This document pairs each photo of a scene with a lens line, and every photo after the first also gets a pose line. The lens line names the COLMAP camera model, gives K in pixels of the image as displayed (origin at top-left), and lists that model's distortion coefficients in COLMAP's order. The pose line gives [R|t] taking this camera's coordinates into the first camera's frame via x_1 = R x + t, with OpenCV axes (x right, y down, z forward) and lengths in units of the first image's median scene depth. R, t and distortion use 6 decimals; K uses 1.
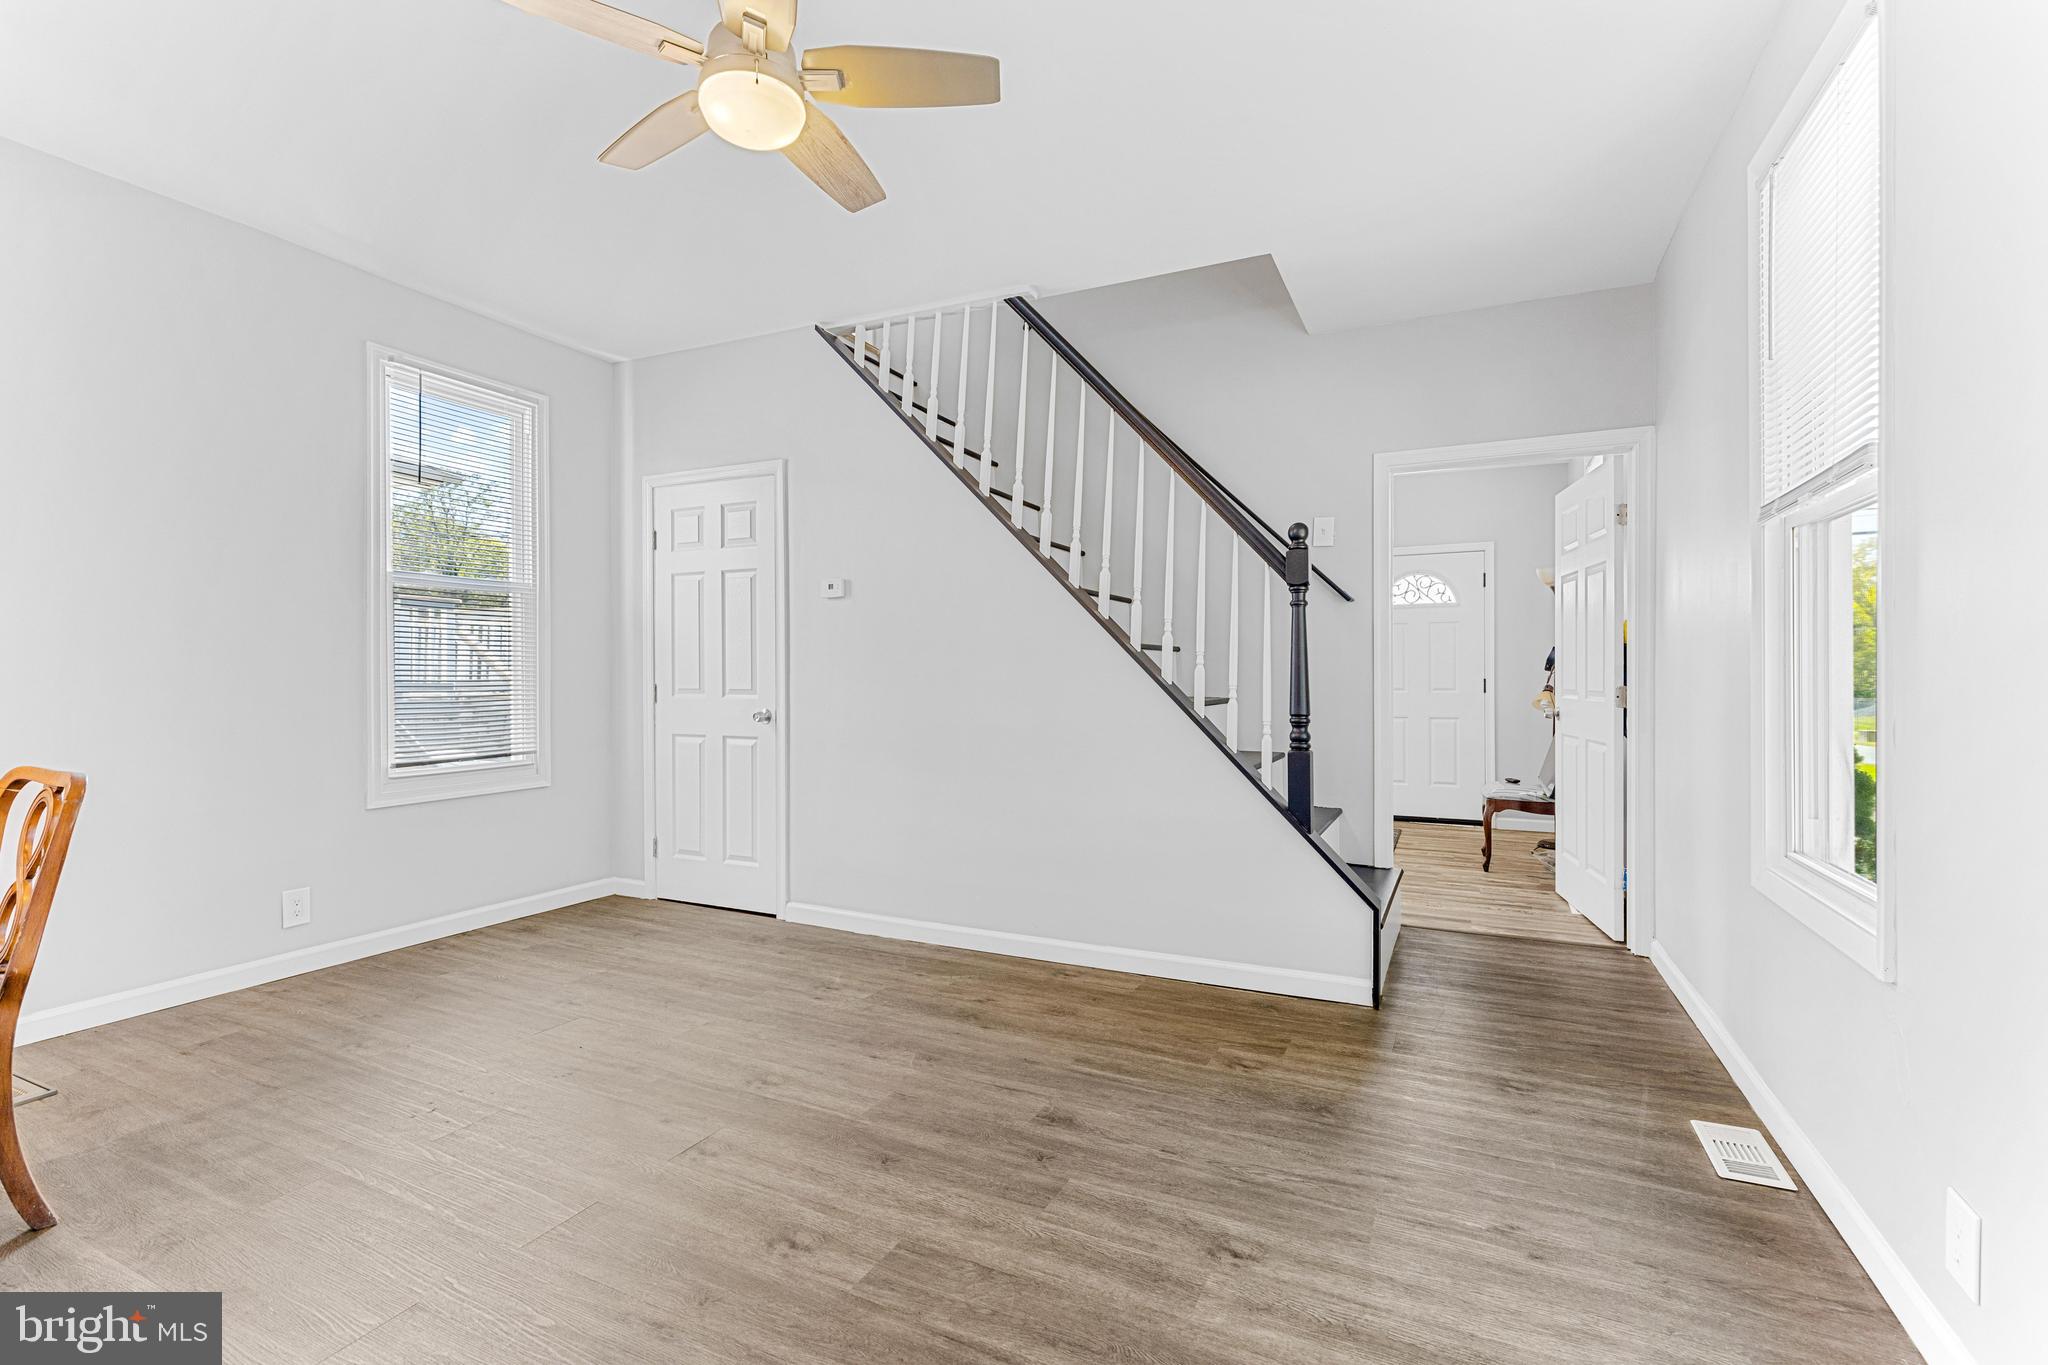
lens RADIAL K [[919.6, 0, 1027.6], [0, 919.6, 678.1], [0, 0, 1]] dist [0.005806, -0.000724]
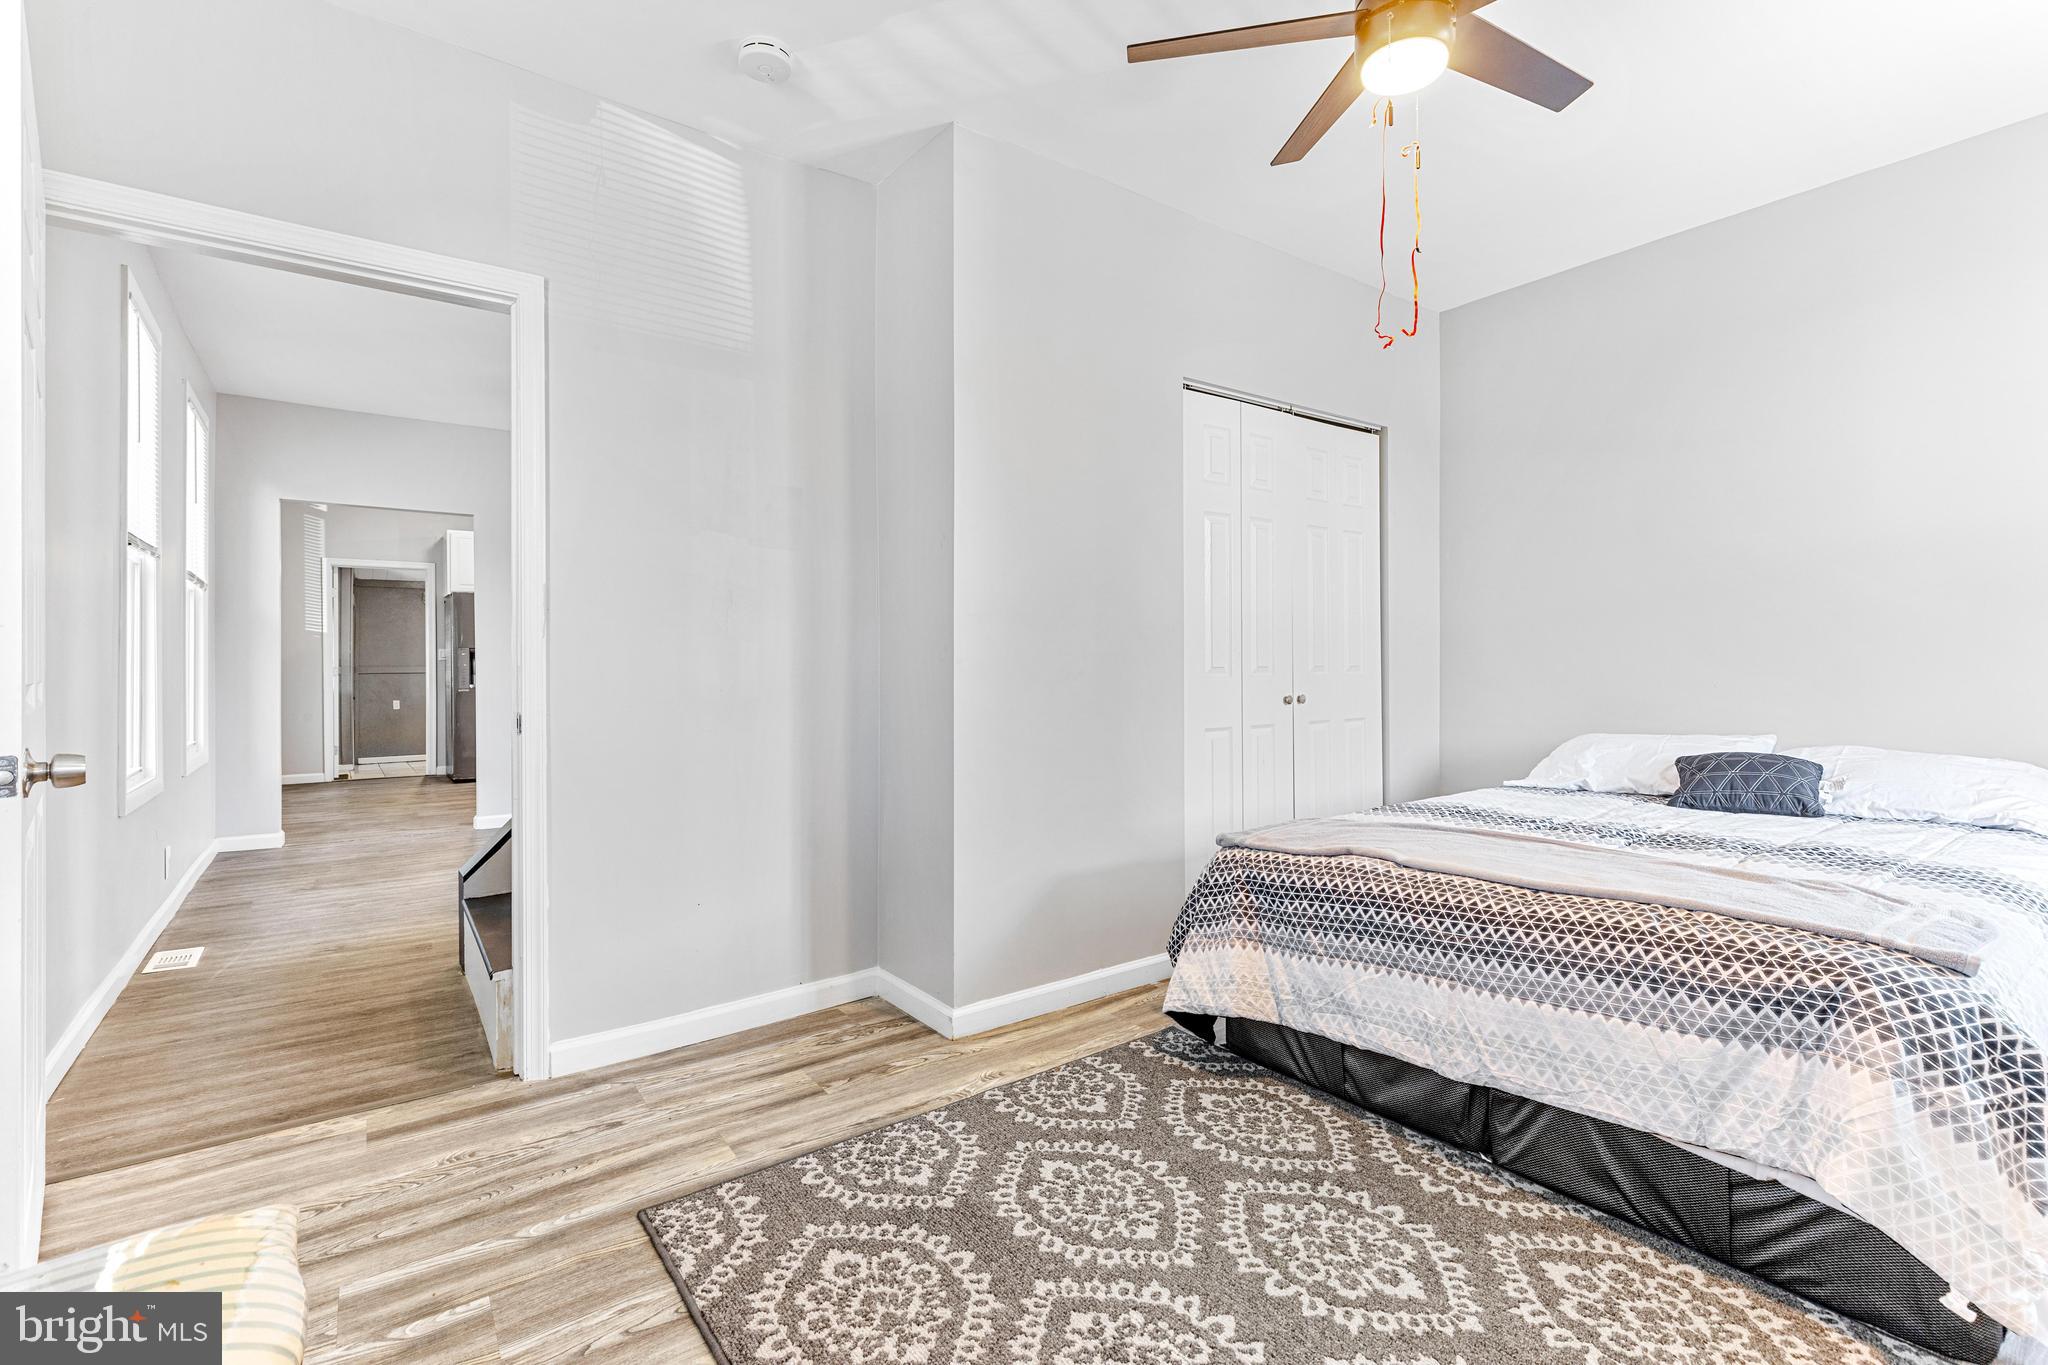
lens RADIAL K [[919.6, 0, 1020.1], [0, 919.6, 662.4], [0, 0, 1]] dist [0.005806, -0.000724]
pose [[-0.480628, 0.001398, -0.876924, 0.970572], [0.001876, 0.999998, 0.000566, 0.006296], [0.876923, -0.001373, -0.480630, 2.009906]]
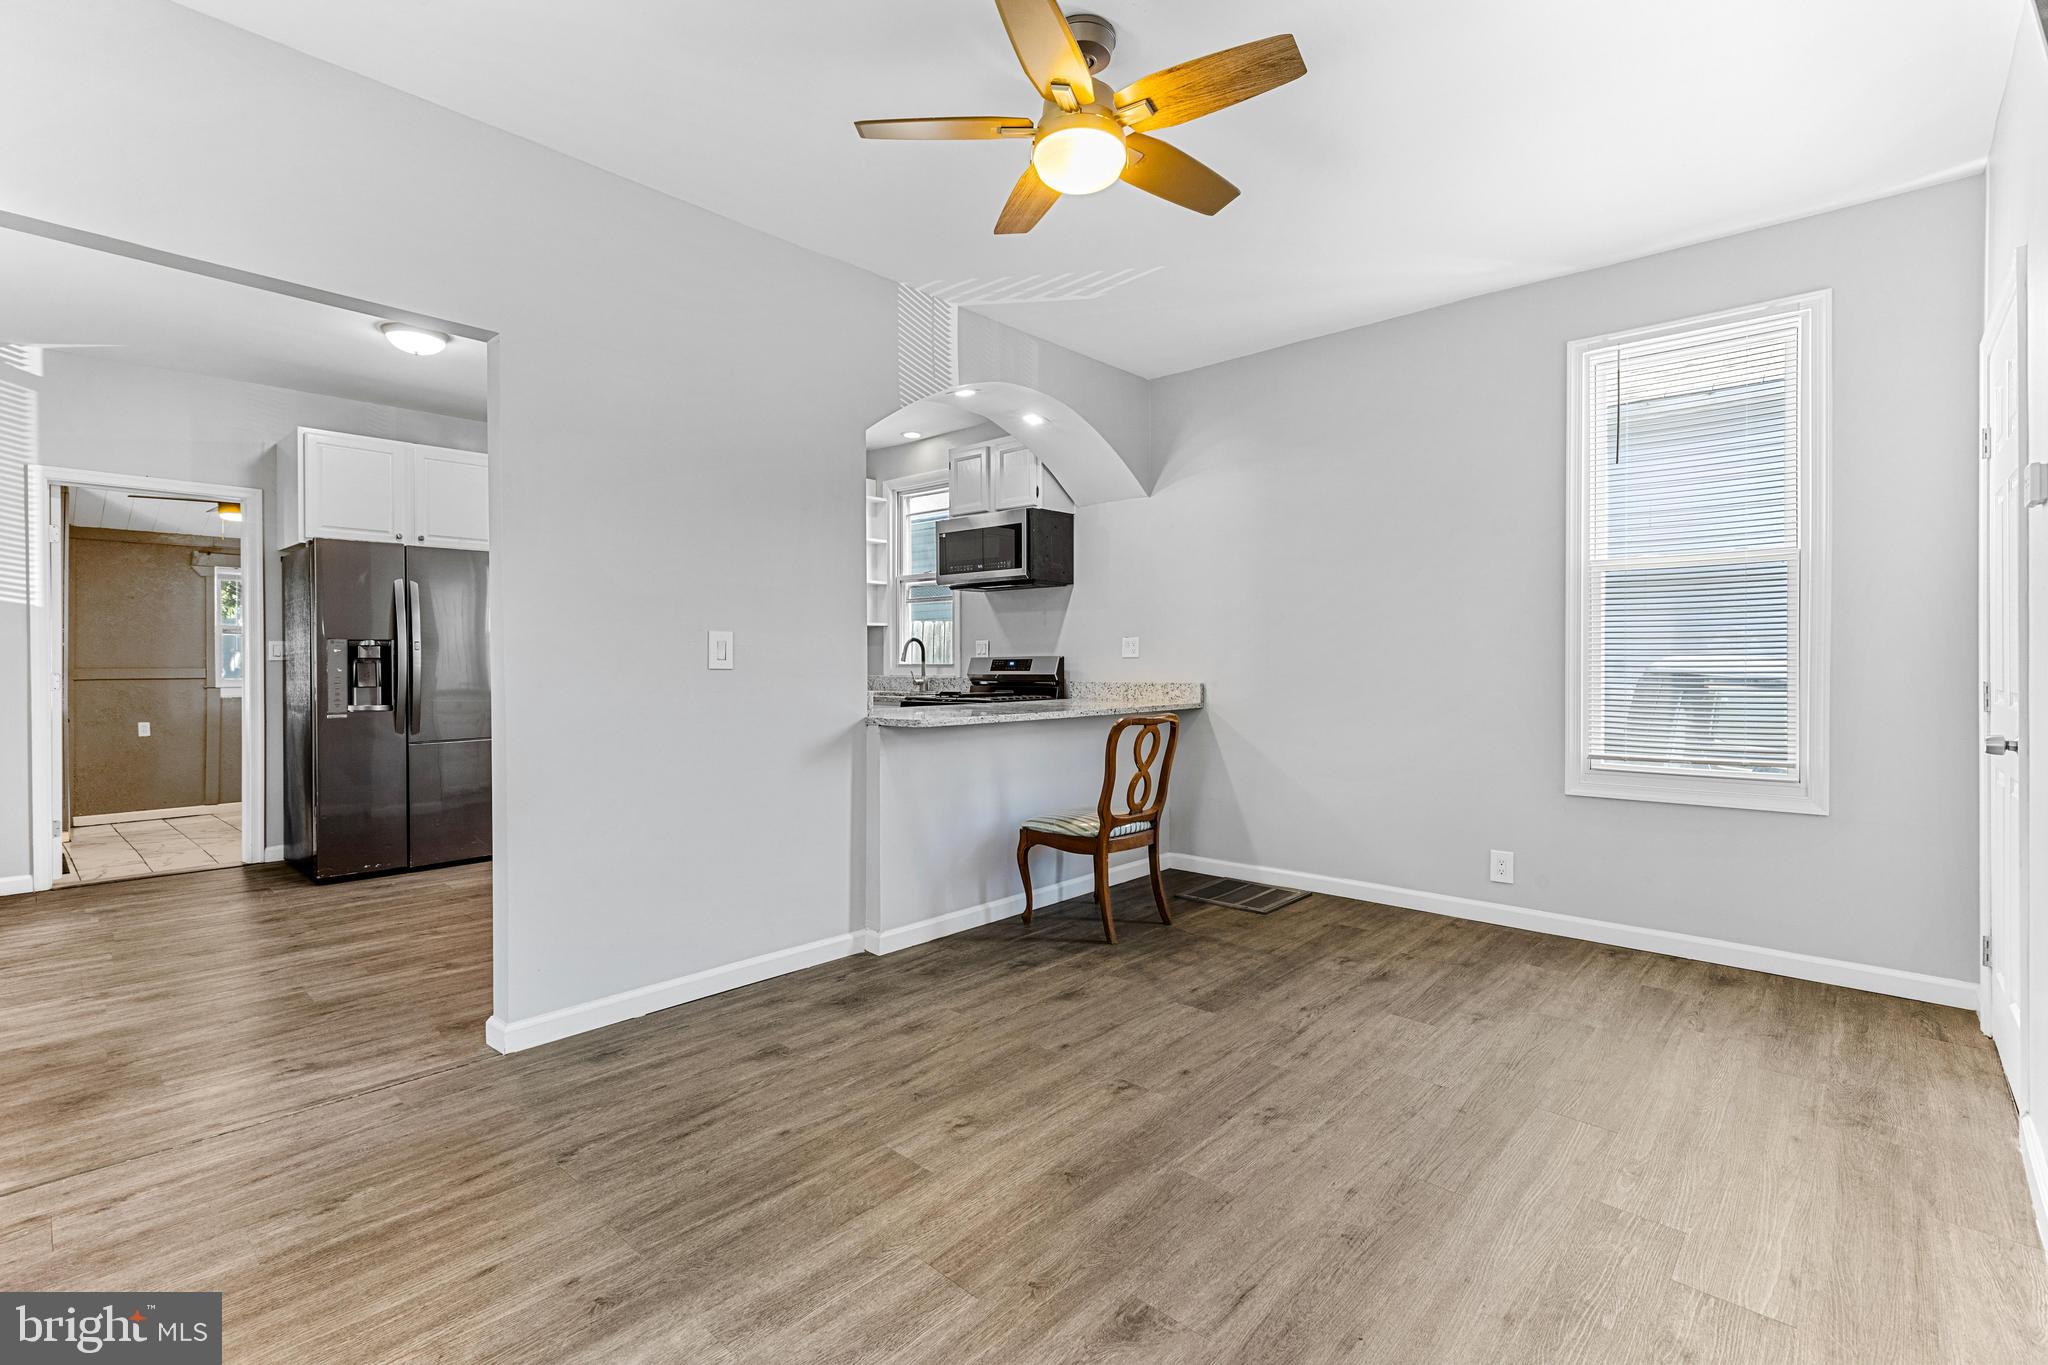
lens RADIAL K [[919.6, 0, 1019.5], [0, 919.6, 664.1], [0, 0, 1]] dist [0.005806, -0.000724]
pose [[-0.291491, 0.001875, -0.956572, 0.501732], [-0.003743, 0.999988, 0.003101, -0.005086], [0.956566, 0.004485, -0.291481, 0.796258]]
